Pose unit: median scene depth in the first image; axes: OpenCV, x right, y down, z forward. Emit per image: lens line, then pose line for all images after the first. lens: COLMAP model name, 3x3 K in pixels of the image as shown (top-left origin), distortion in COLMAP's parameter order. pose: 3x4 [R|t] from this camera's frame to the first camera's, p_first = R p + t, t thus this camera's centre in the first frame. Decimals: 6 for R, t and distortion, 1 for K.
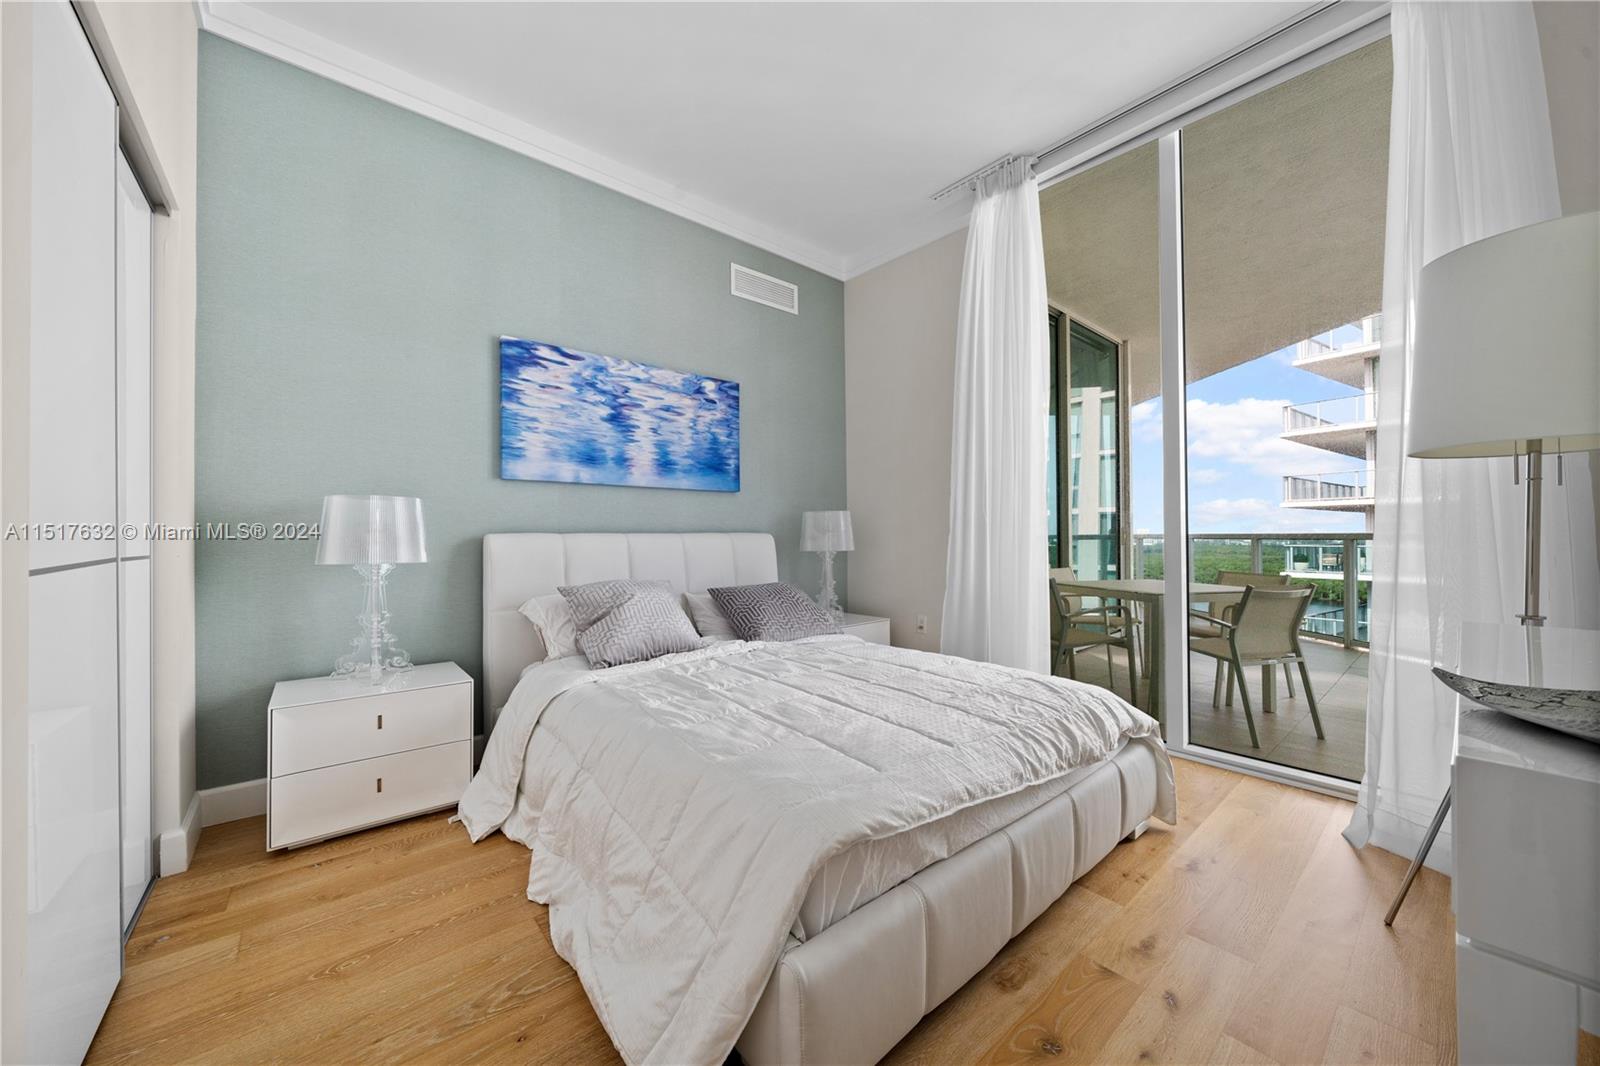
lens RADIAL K [[586.9, 0, 798.6], [0, 586.9, 529.8], [0, 0, 1]] dist [-0.000687, -0.000106]
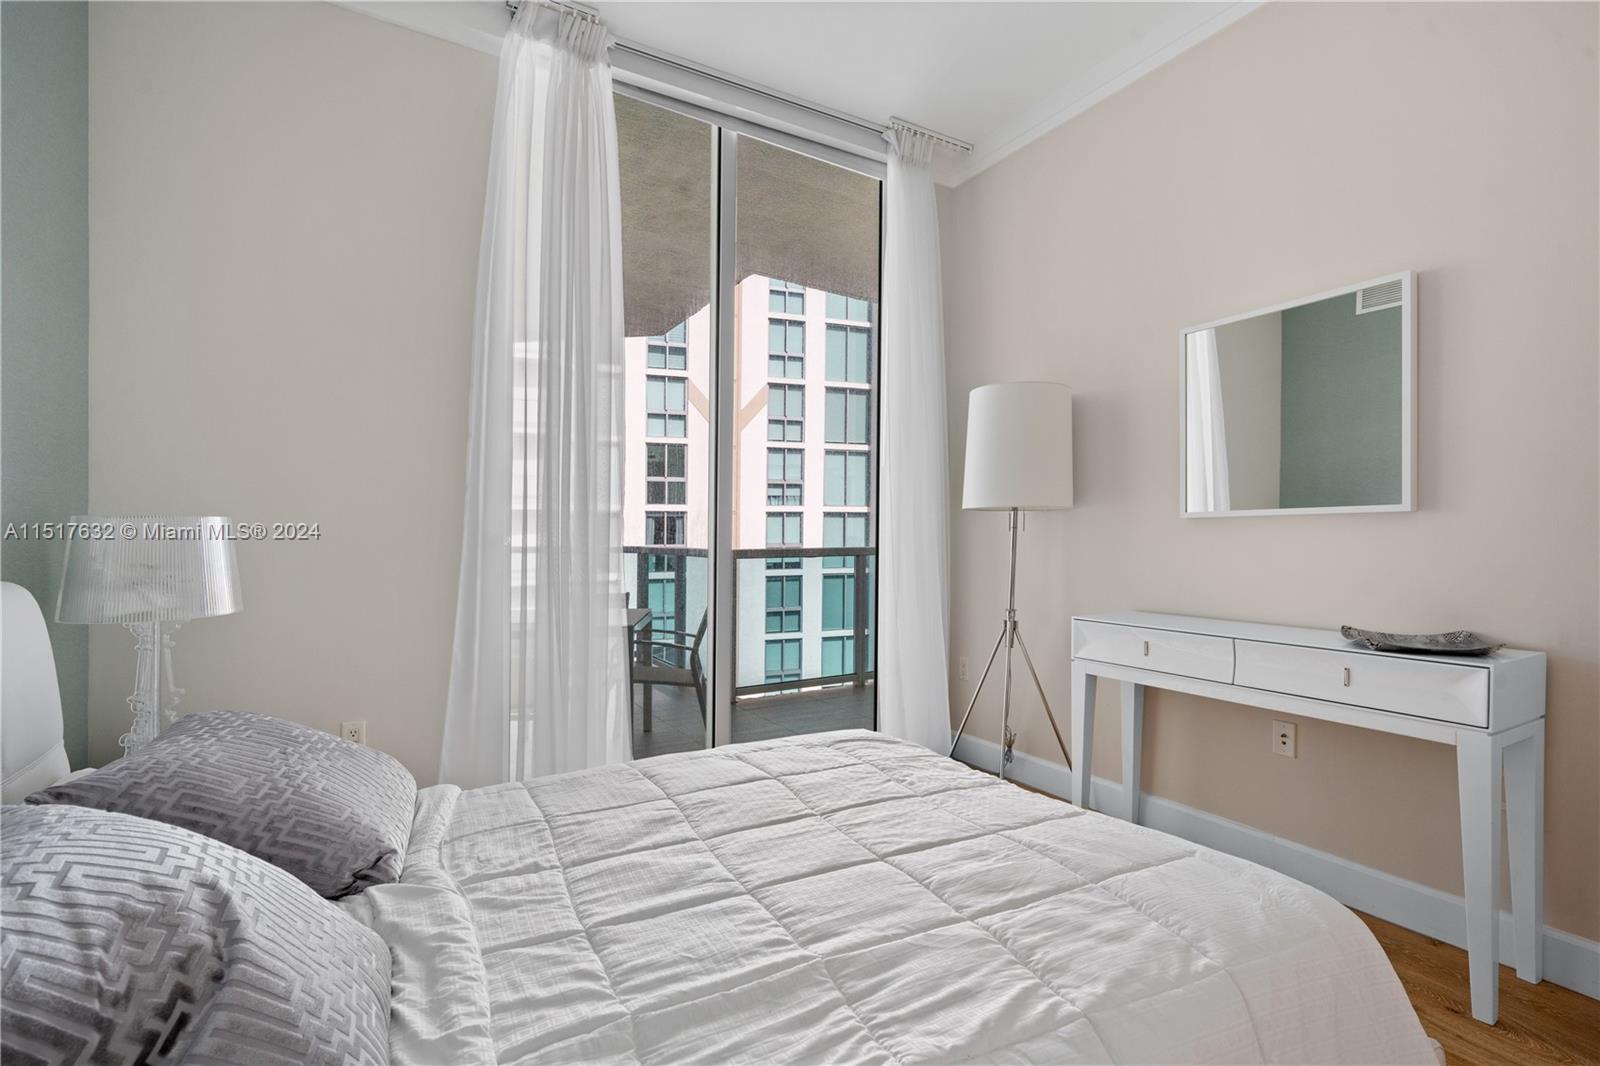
lens RADIAL K [[743.9, 0, 800.1], [0, 743.9, 542.1], [0, 0, 1]] dist [0.001295, 0.000547]
pose [[0.165144, -0.001090, 0.986269, -0.754103], [-0.006167, 0.999979, 0.002137, -0.036638], [-0.986250, -0.006435, 0.165134, 1.008967]]
